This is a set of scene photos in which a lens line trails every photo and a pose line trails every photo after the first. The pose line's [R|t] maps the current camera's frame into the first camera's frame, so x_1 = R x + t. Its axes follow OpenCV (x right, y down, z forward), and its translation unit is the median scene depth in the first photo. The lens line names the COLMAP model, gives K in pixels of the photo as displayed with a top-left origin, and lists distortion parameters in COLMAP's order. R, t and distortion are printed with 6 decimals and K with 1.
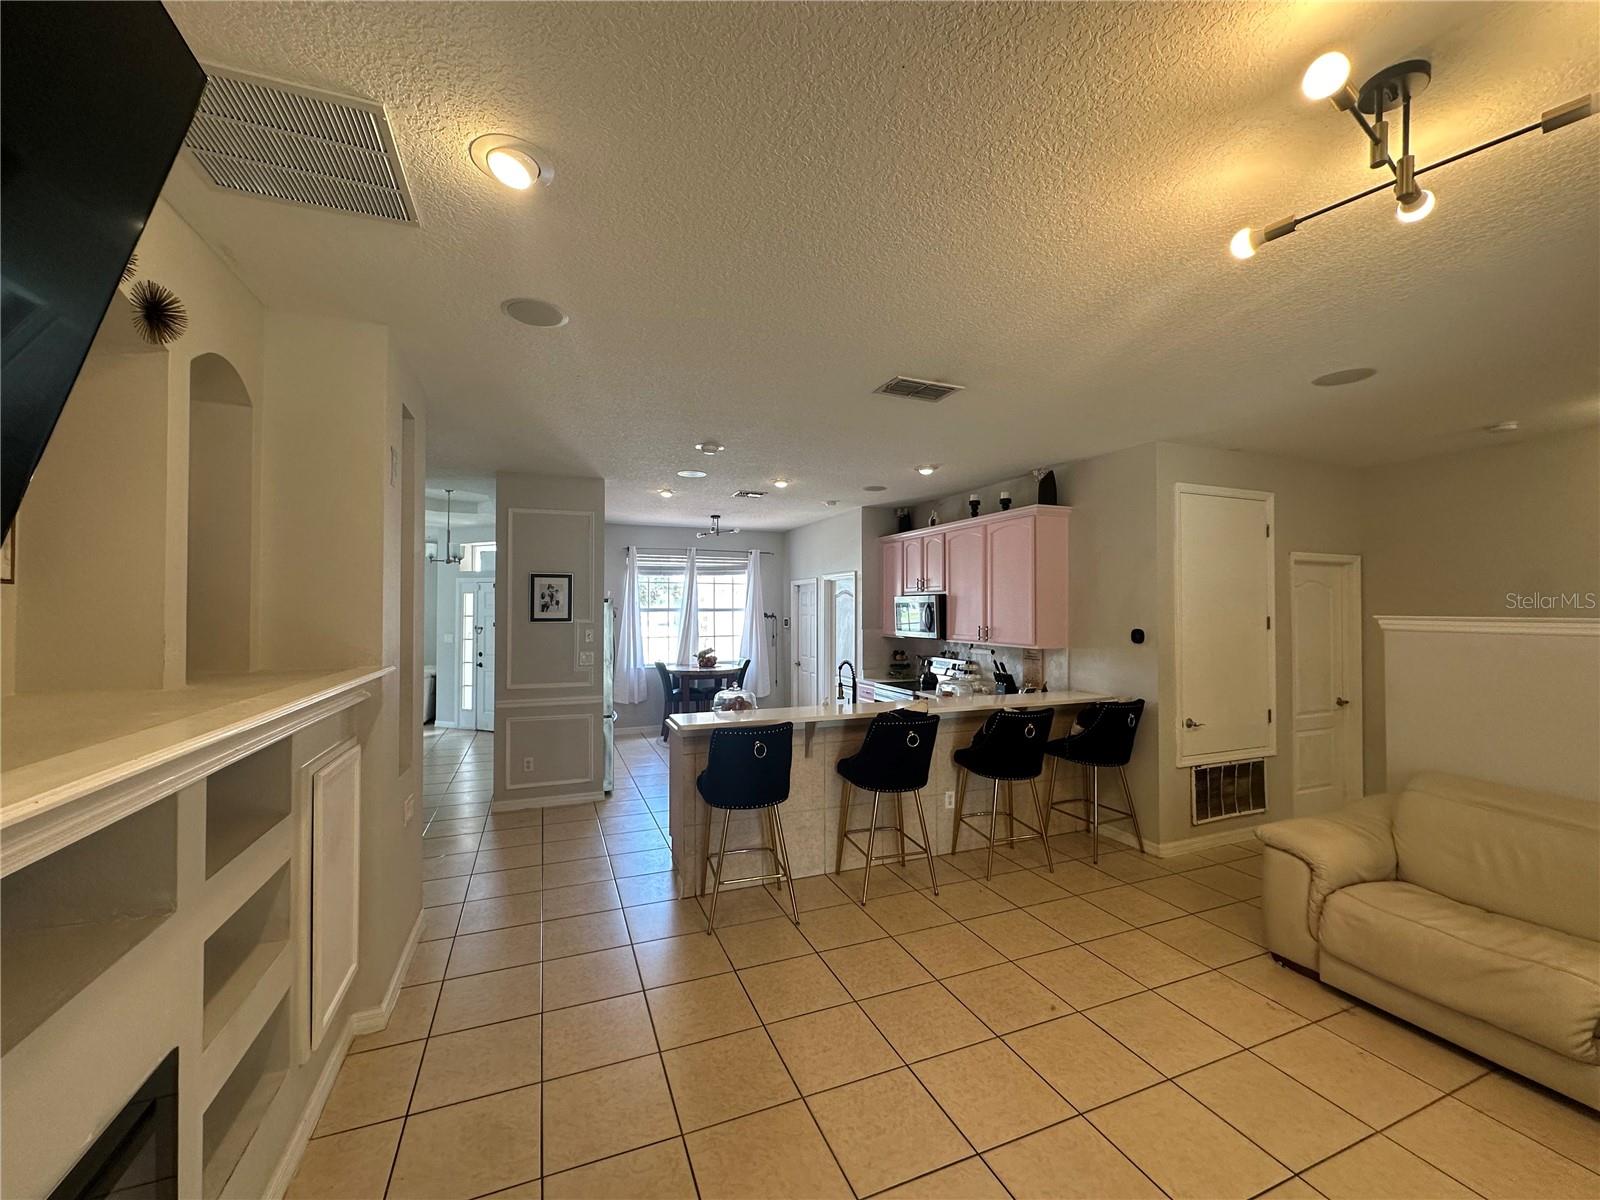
lens RADIAL K [[637.5, 0, 800.5], [0, 637.5, 601.2], [0, 0, 1]] dist [-0.004446, 0.000289]
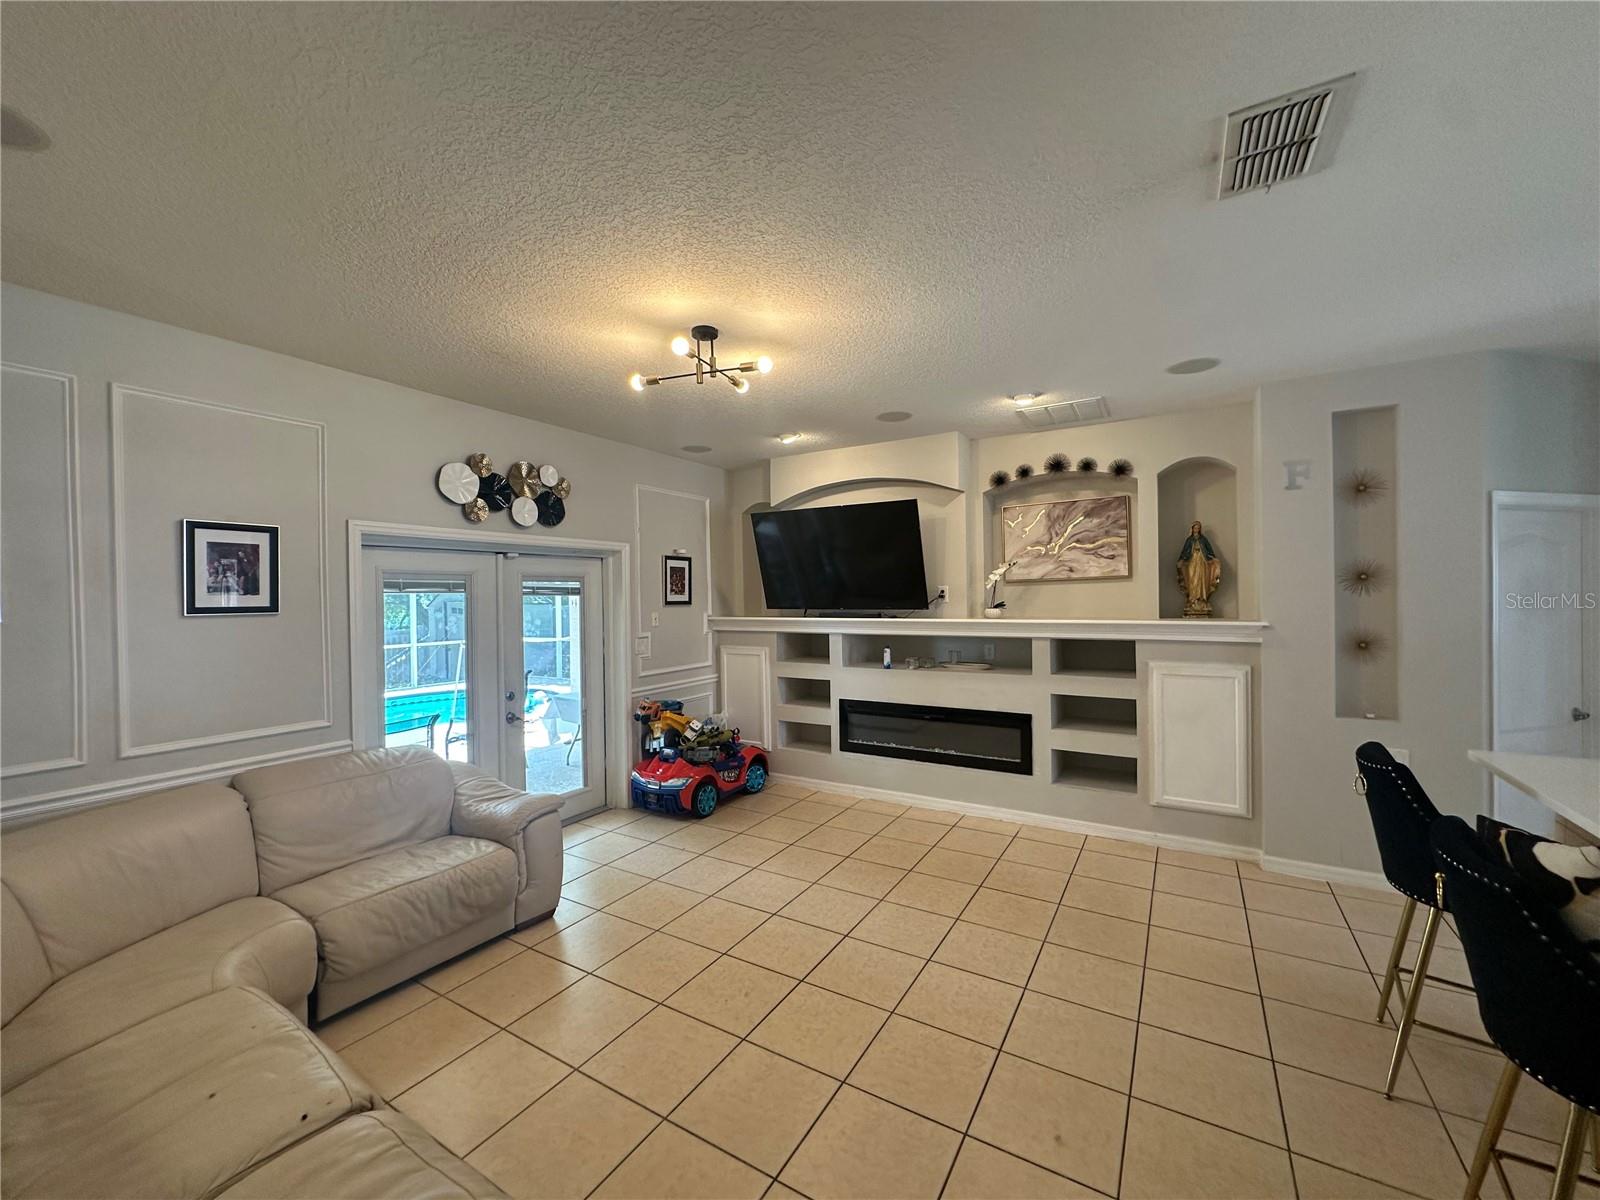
lens RADIAL K [[641.1, 0, 802.1], [0, 641.1, 599.2], [0, 0, 1]] dist [-0.005502, 0.000150]
pose [[-0.799808, 0.013051, -0.600114, 0.377599], [0.020921, 0.999762, -0.006139, 0.013158], [0.599891, -0.017465, -0.799891, 0.550088]]
